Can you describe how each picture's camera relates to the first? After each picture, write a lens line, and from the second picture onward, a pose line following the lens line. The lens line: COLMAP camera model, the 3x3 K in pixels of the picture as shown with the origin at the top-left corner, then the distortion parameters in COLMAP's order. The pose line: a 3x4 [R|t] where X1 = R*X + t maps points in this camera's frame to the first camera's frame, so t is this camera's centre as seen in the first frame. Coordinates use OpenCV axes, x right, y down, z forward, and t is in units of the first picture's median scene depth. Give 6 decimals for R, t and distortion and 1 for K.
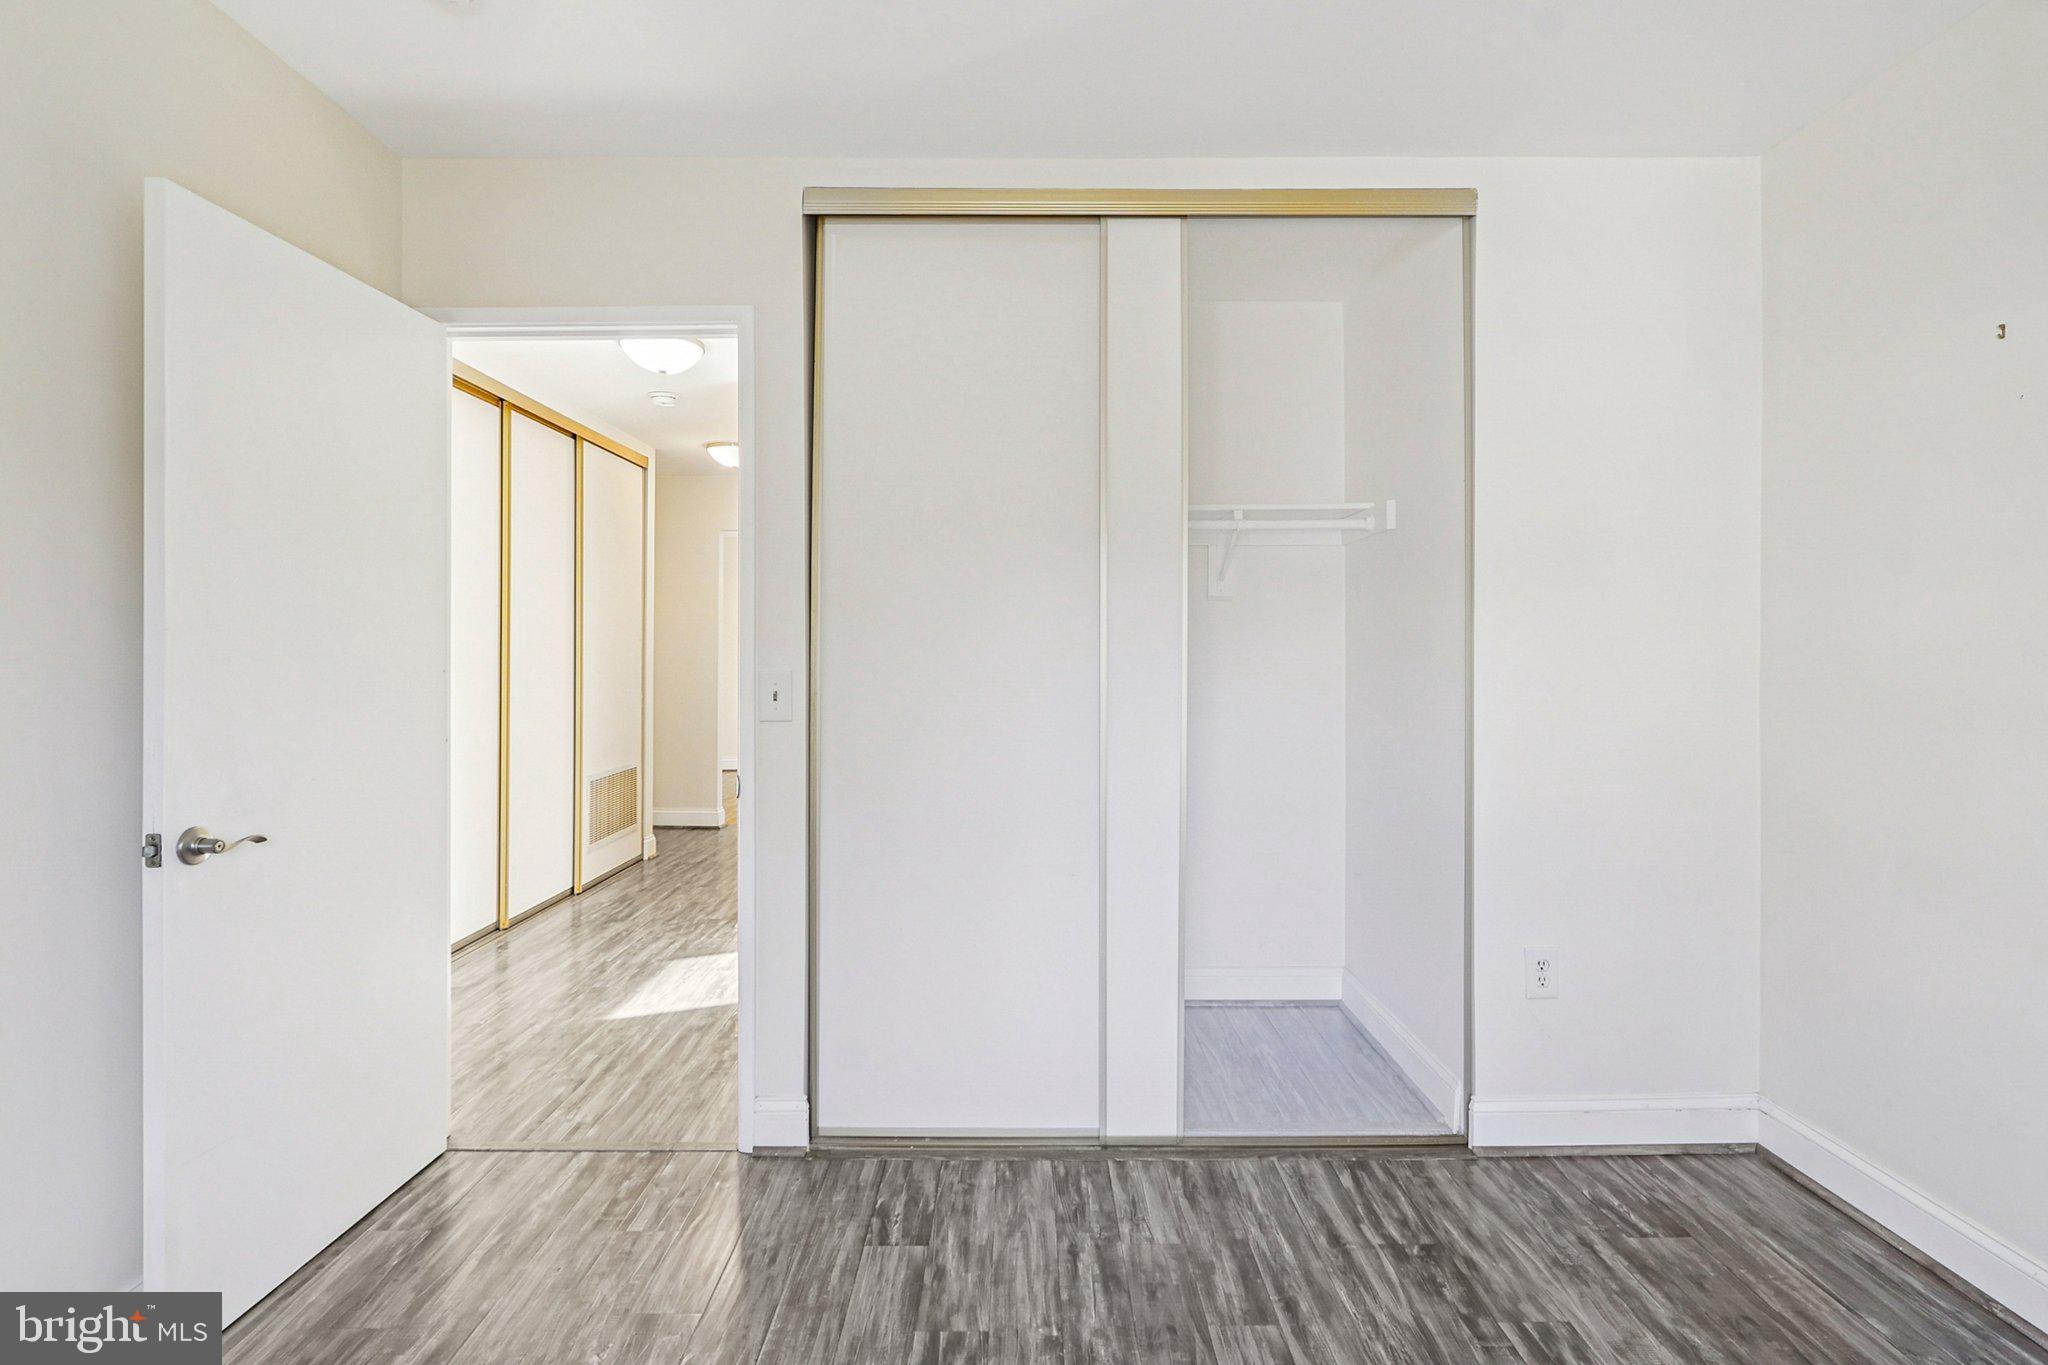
lens RADIAL K [[985.9, 0, 1015.3], [0, 985.9, 642.3], [0, 0, 1]] dist [0.004666, 0.000067]
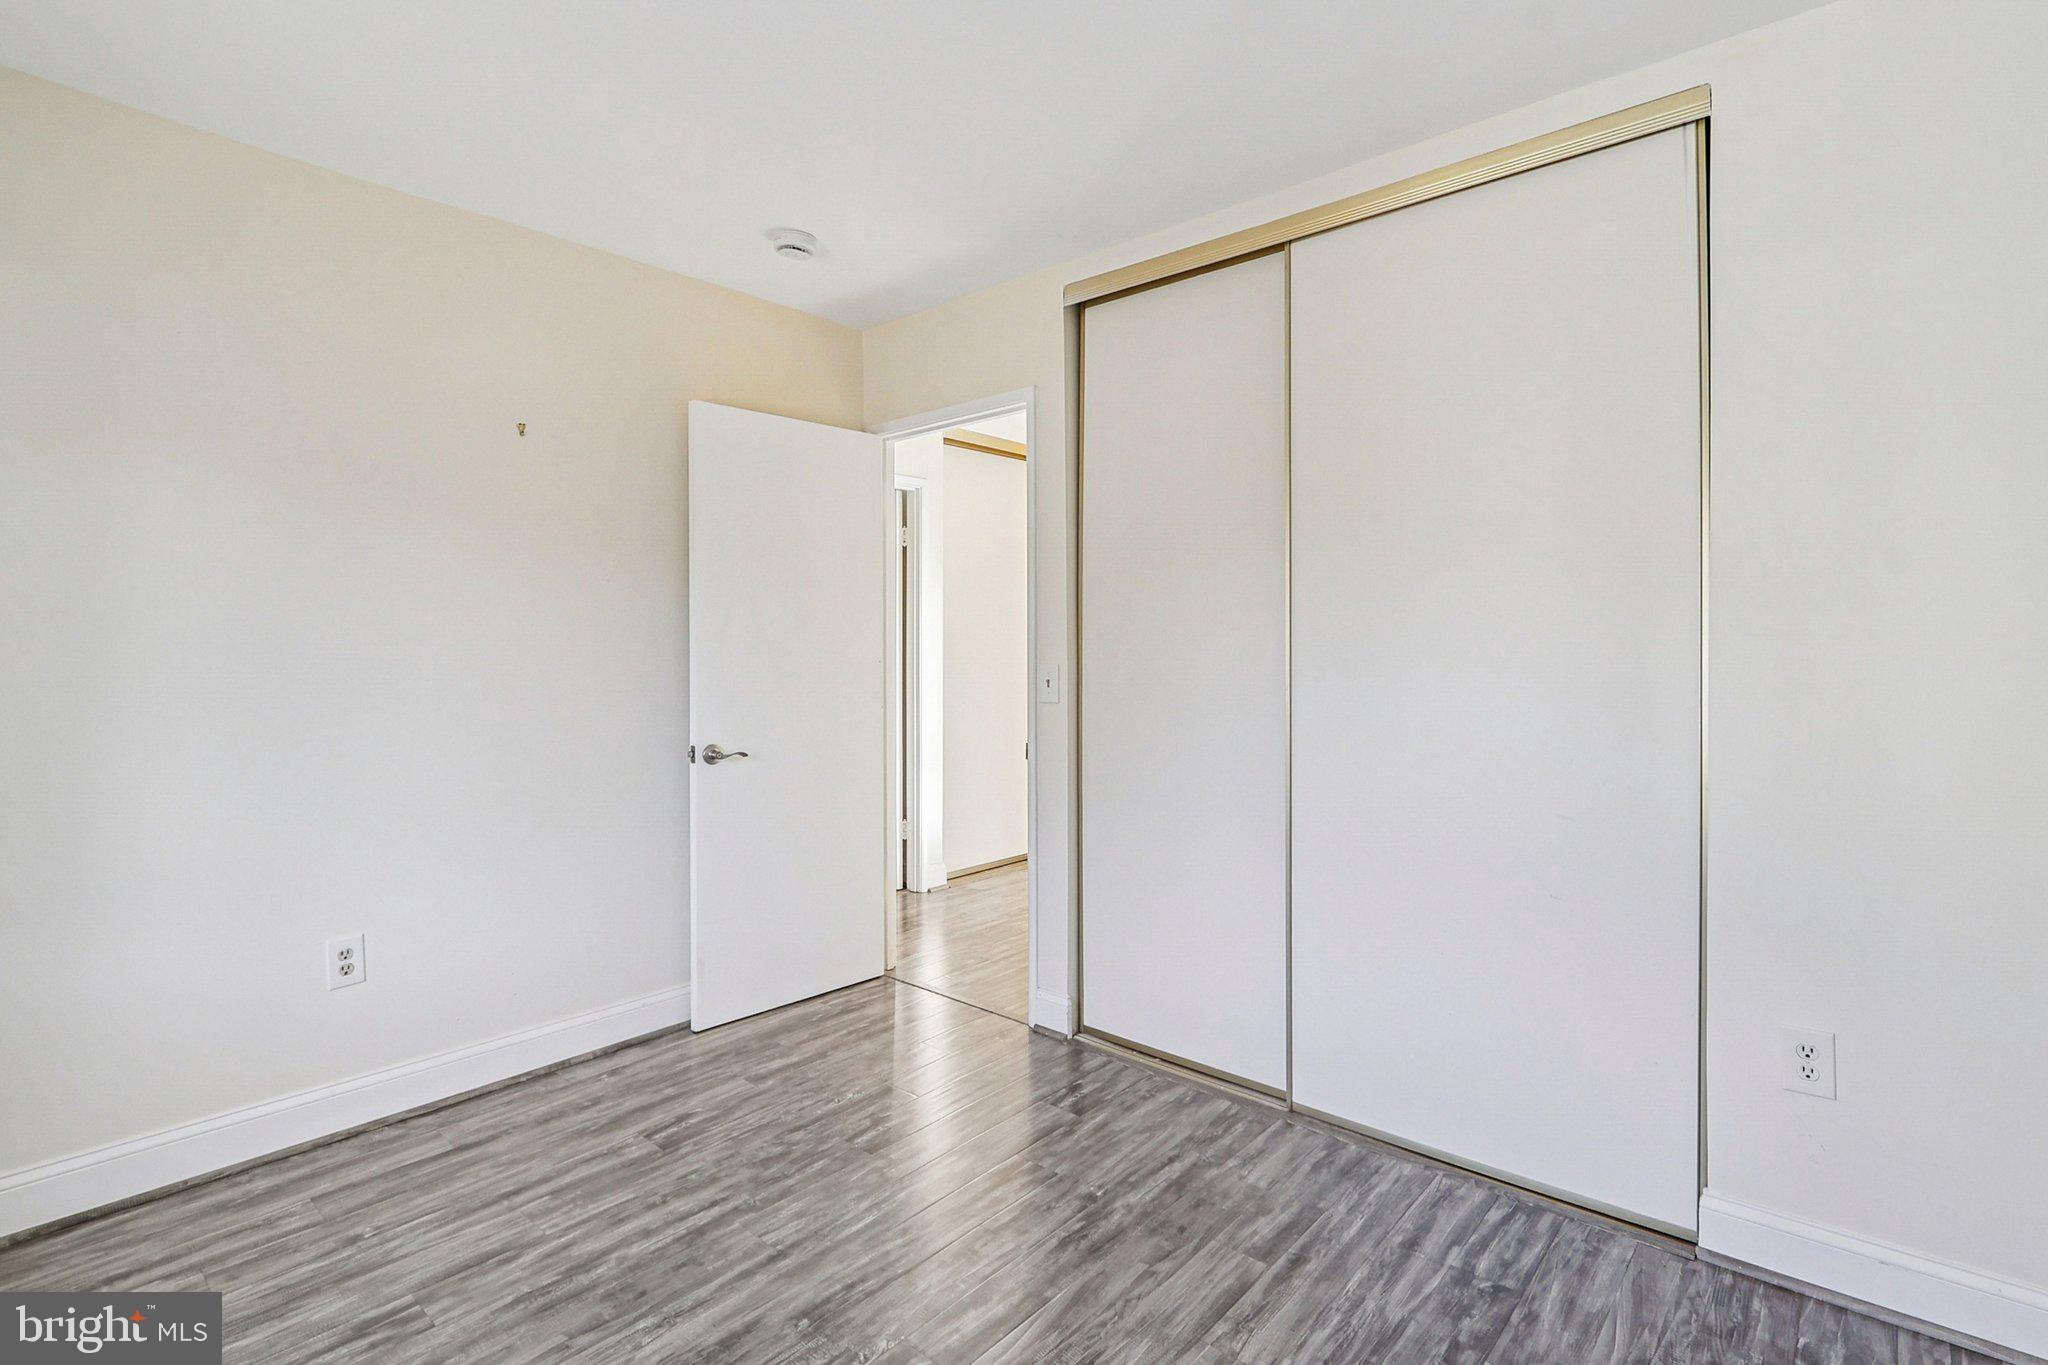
lens RADIAL K [[961.0, 0, 1007.6], [0, 961.0, 671.9], [0, 0, 1]] dist [-0.001558, -0.001511]
pose [[0.747396, 0.016671, -0.664169, 0.619029], [0.001705, 0.999634, 0.027010, 0.002664], [0.664376, -0.021319, 0.747094, 0.021456]]
